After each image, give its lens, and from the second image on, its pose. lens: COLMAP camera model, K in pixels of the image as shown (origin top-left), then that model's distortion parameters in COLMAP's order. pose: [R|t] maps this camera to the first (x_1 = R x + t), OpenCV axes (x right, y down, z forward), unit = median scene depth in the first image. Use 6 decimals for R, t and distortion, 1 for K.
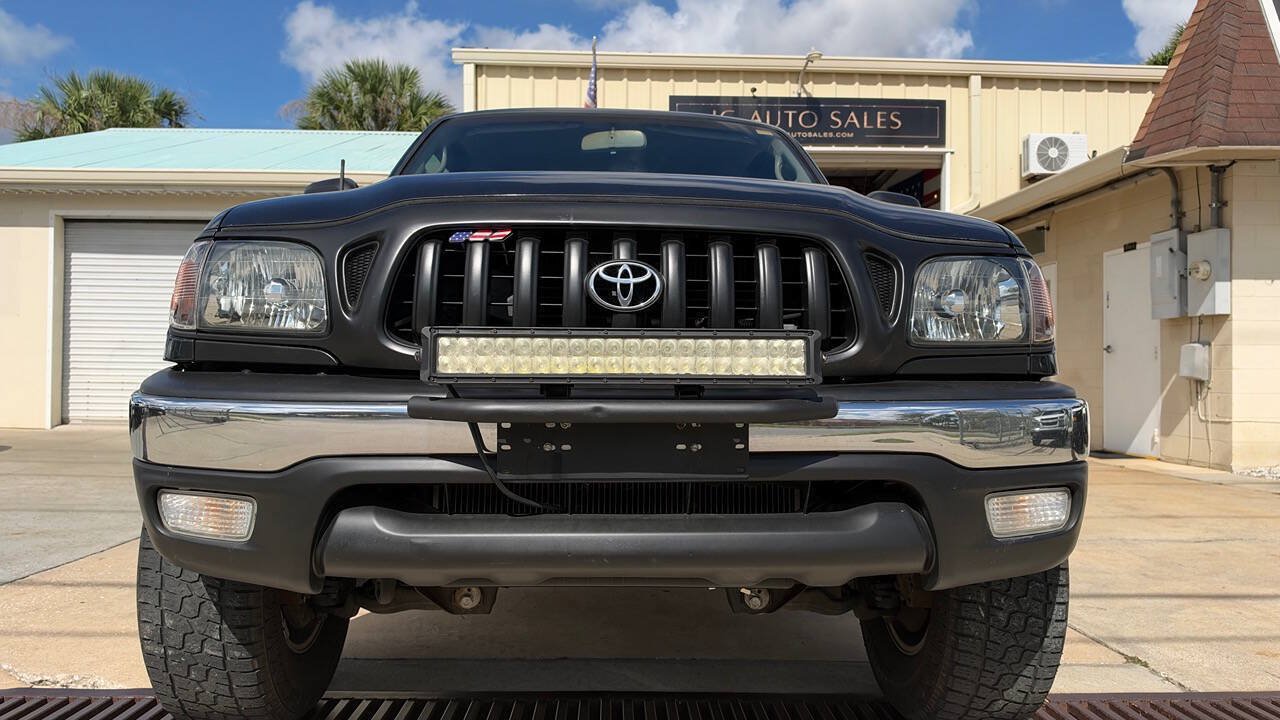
lens RADIAL K [[936.2, 0, 642.1], [0, 936.2, 350.3], [0, 0, 1]] dist [-0.006849, 0.000469]
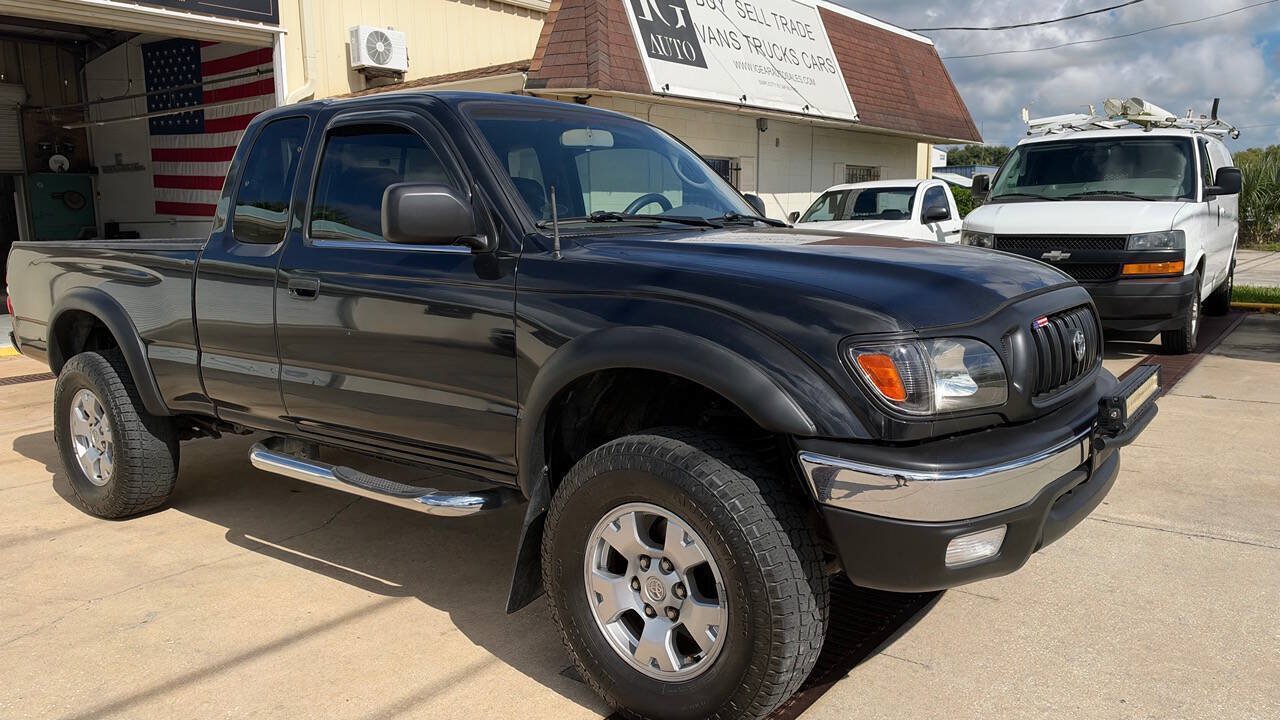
lens RADIAL K [[923.1, 0, 637.2], [0, 923.1, 362.1], [0, 0, 1]] dist [0.080655, -0.152687]
pose [[0.647404, -0.135798, 0.749952, -0.445238], [0.006672, 0.984970, 0.172595, -0.082477], [-0.762118, -0.106735, 0.638579, 0.131110]]
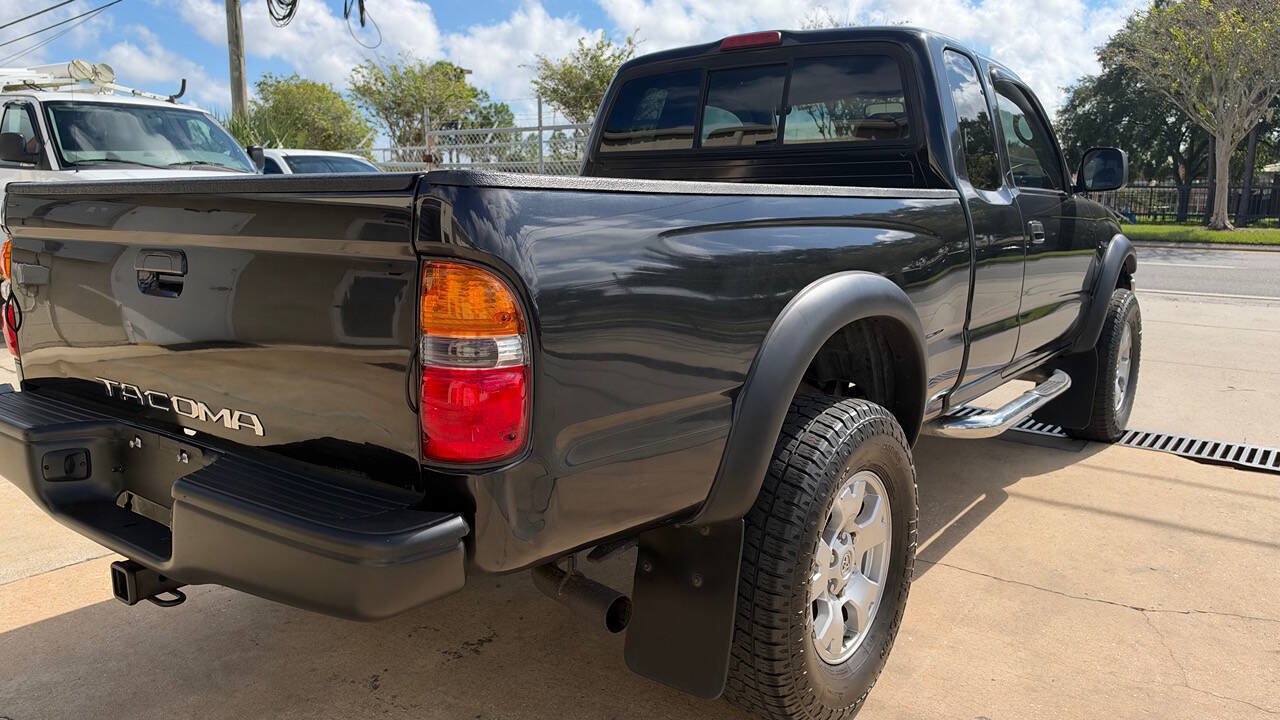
lens RADIAL K [[926.9, 0, 644.7], [0, 926.9, 363.0], [0, 0, 1]] dist [0.002541, -0.006429]
pose [[-0.770936, -0.128168, 0.623884, -0.340067], [-0.030554, 0.985858, 0.164775, -0.039536], [-0.636180, 0.107968, -0.763949, 1.219473]]
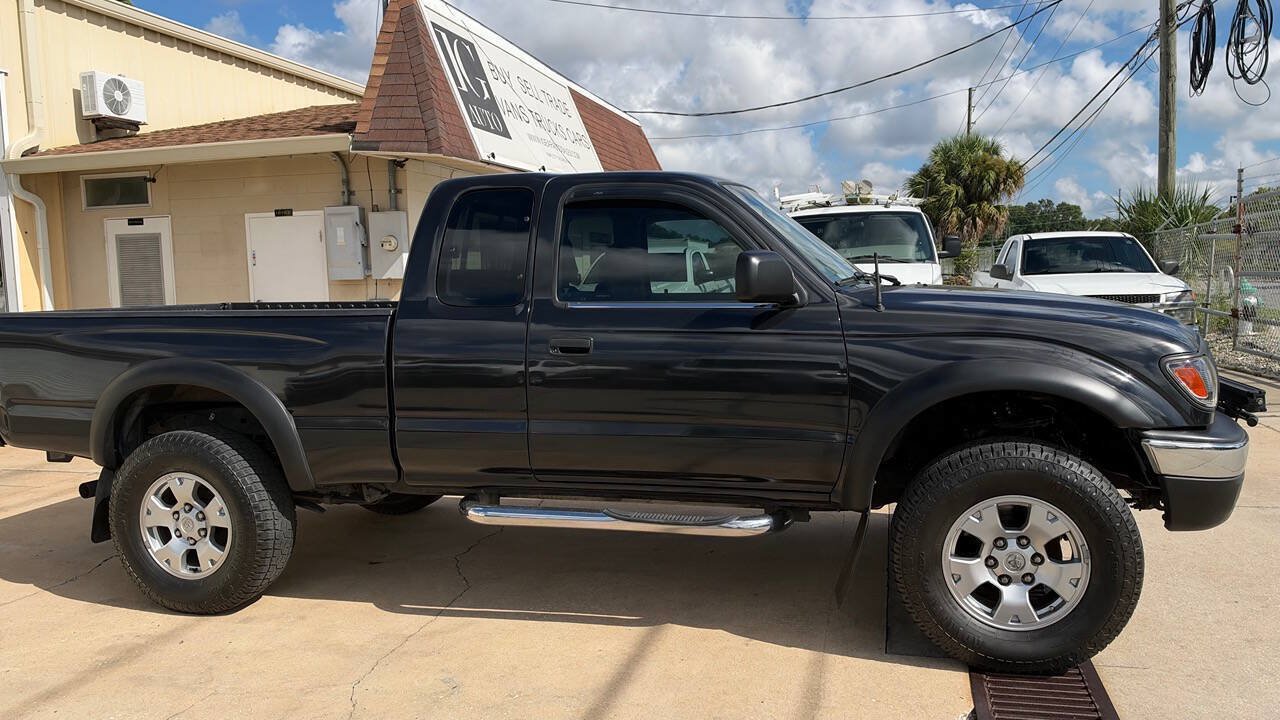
lens RADIAL K [[919.1, 0, 639.3], [0, 919.1, 359.3], [0, 0, 1]] dist [0.087917, -0.167588]
pose [[0.298781, -0.105707, 0.948449, -0.690838], [0.007187, 0.994067, 0.108528, -0.086695], [-0.954295, -0.025609, 0.297768, 0.412930]]
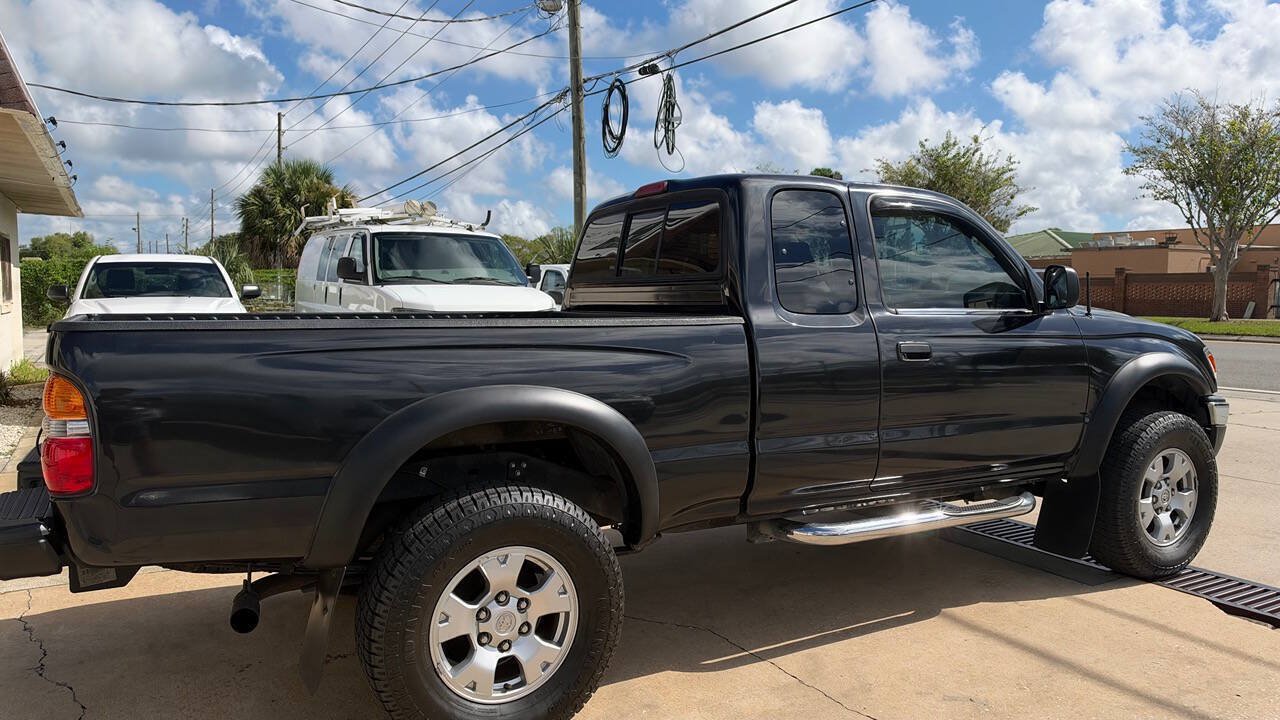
lens RADIAL K [[905.1, 0, 640.5], [0, 905.1, 372.8], [0, 0, 1]] dist [0.149970, -0.273639]
pose [[-0.448946, -0.088707, 0.889145, -0.597253], [-0.024940, 0.995916, 0.086766, -0.065162], [-0.893211, 0.016778, -0.449325, 1.039075]]
